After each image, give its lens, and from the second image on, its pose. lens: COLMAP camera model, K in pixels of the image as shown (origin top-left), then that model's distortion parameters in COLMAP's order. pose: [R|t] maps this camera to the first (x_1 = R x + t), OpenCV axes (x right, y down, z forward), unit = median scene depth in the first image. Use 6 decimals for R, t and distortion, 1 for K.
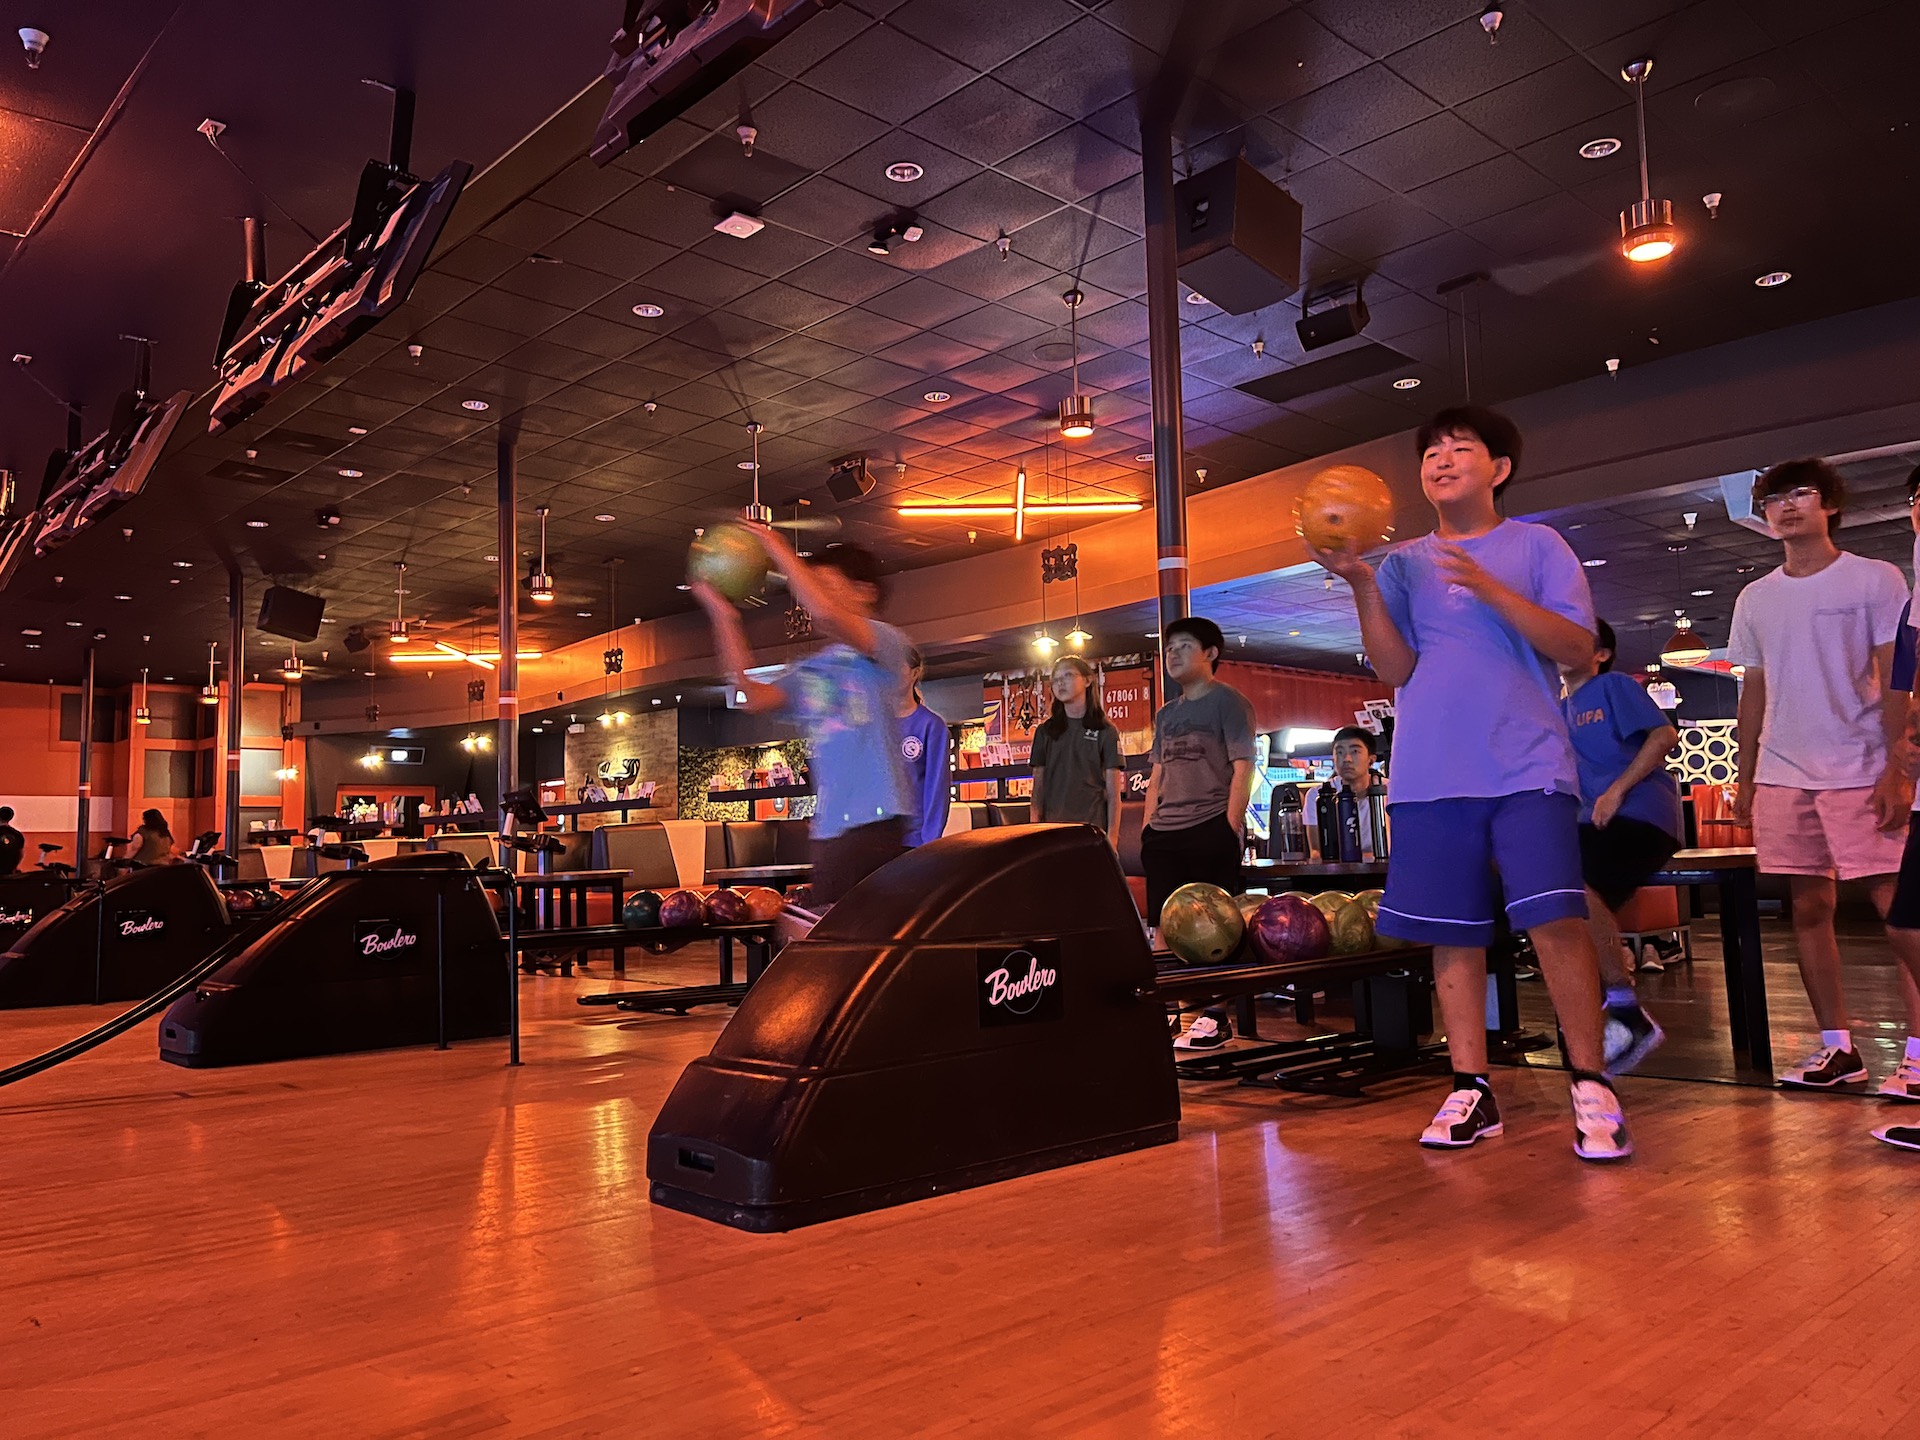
lens RADIAL K [[1473.4, 0, 948.9], [0, 1473.4, 734.7], [0, 0, 1]] dist [0.050944, -0.055710]
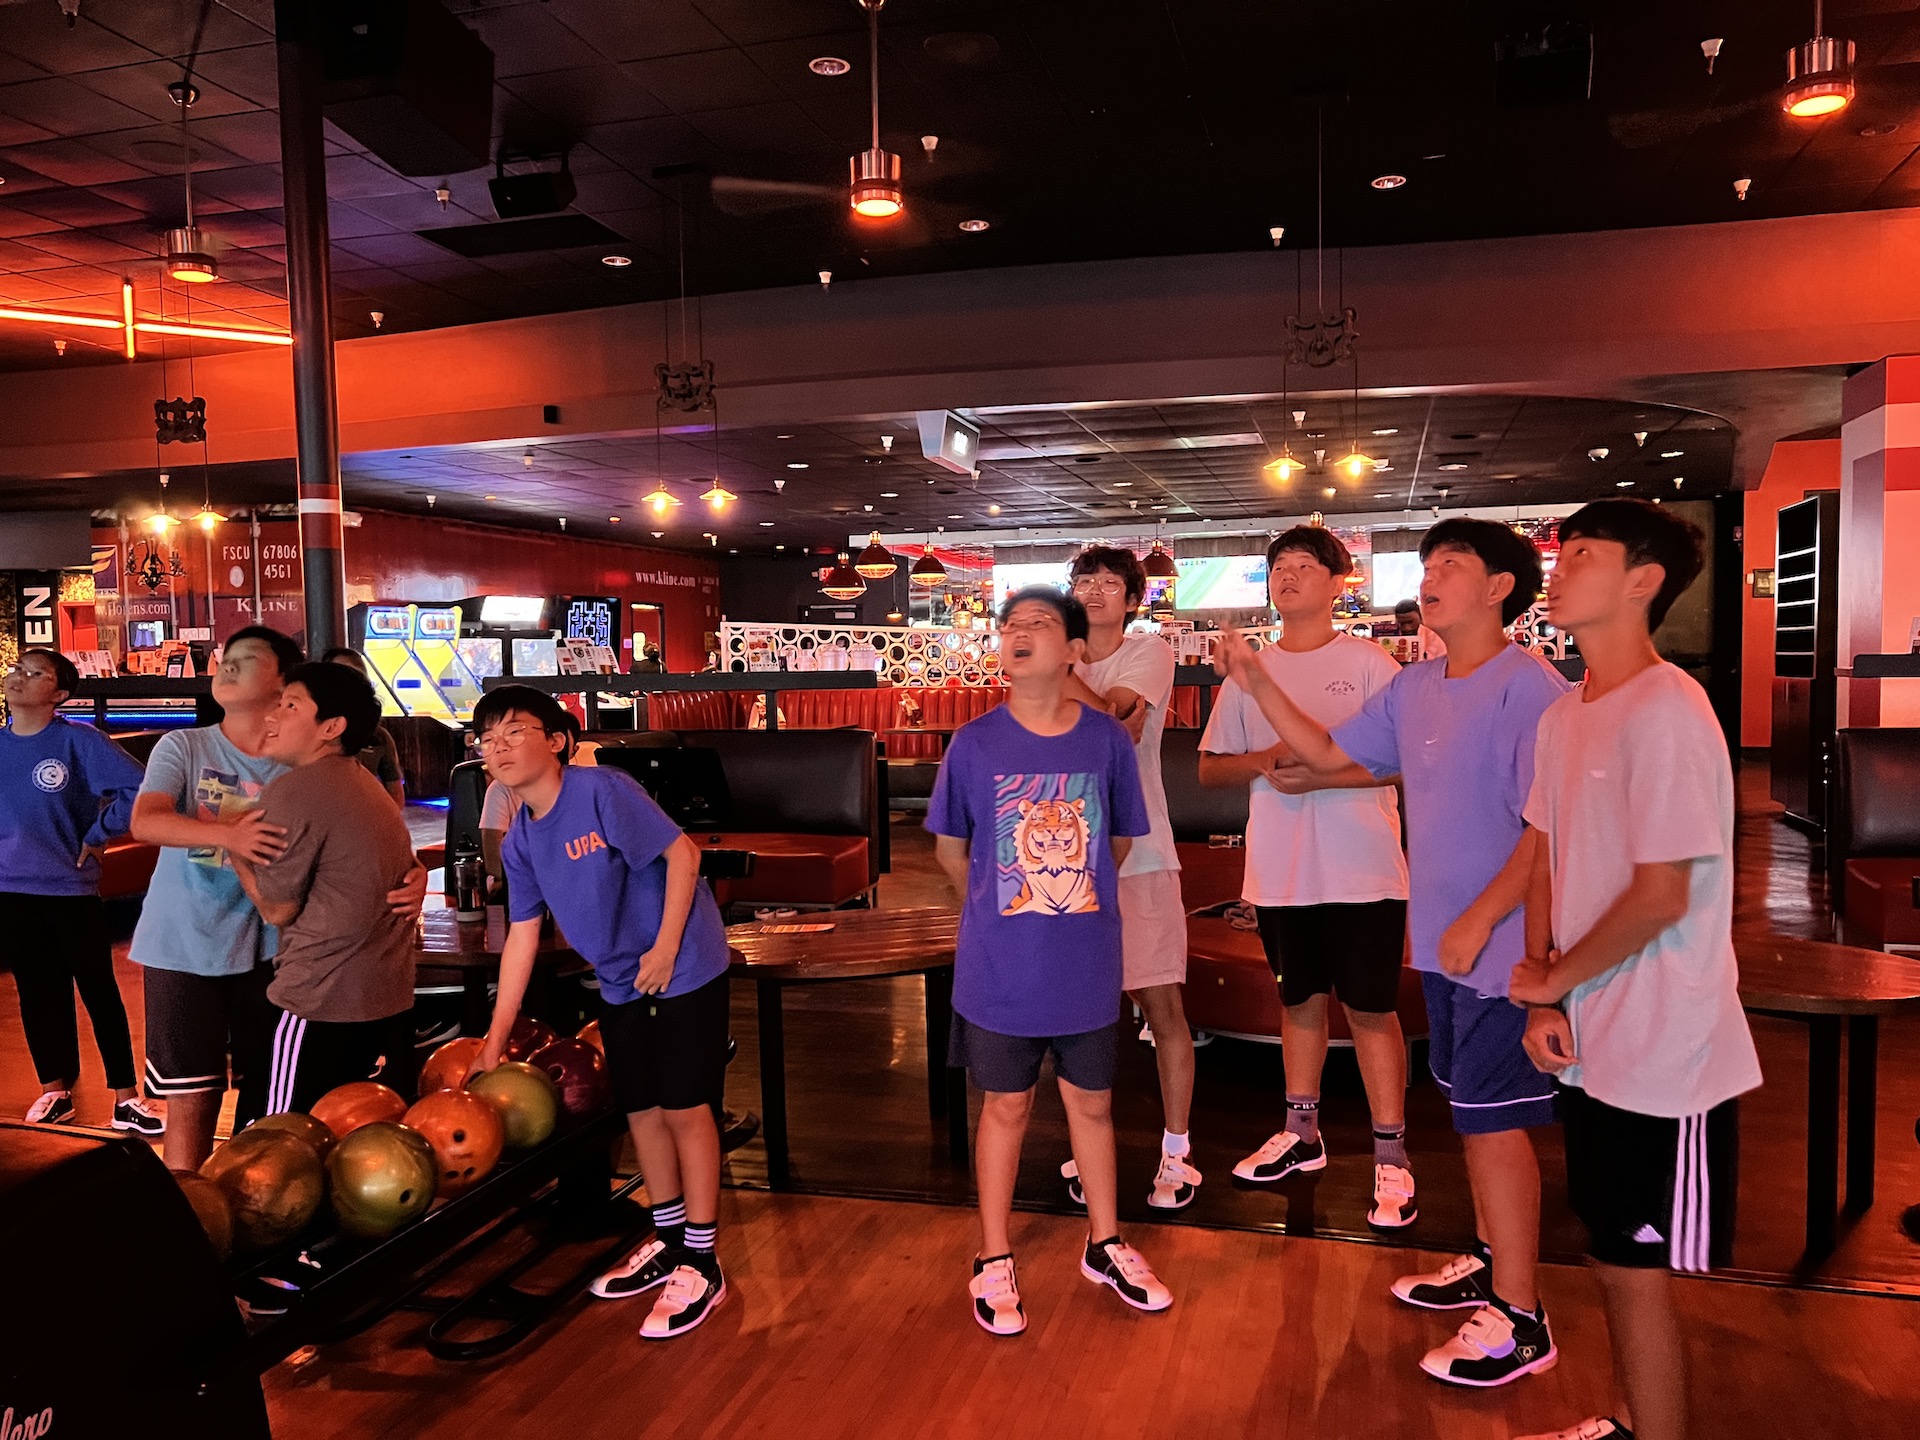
lens RADIAL K [[1473.4, 0, 989.7], [0, 1473.4, 773.3], [0, 0, 1]] dist [0.050944, -0.055710]
pose [[0.852069, -0.019953, 0.523048, 0.027192], [-0.057482, 0.989662, 0.131394, -0.068787], [-0.520263, -0.142023, 0.842114, 0.091646]]
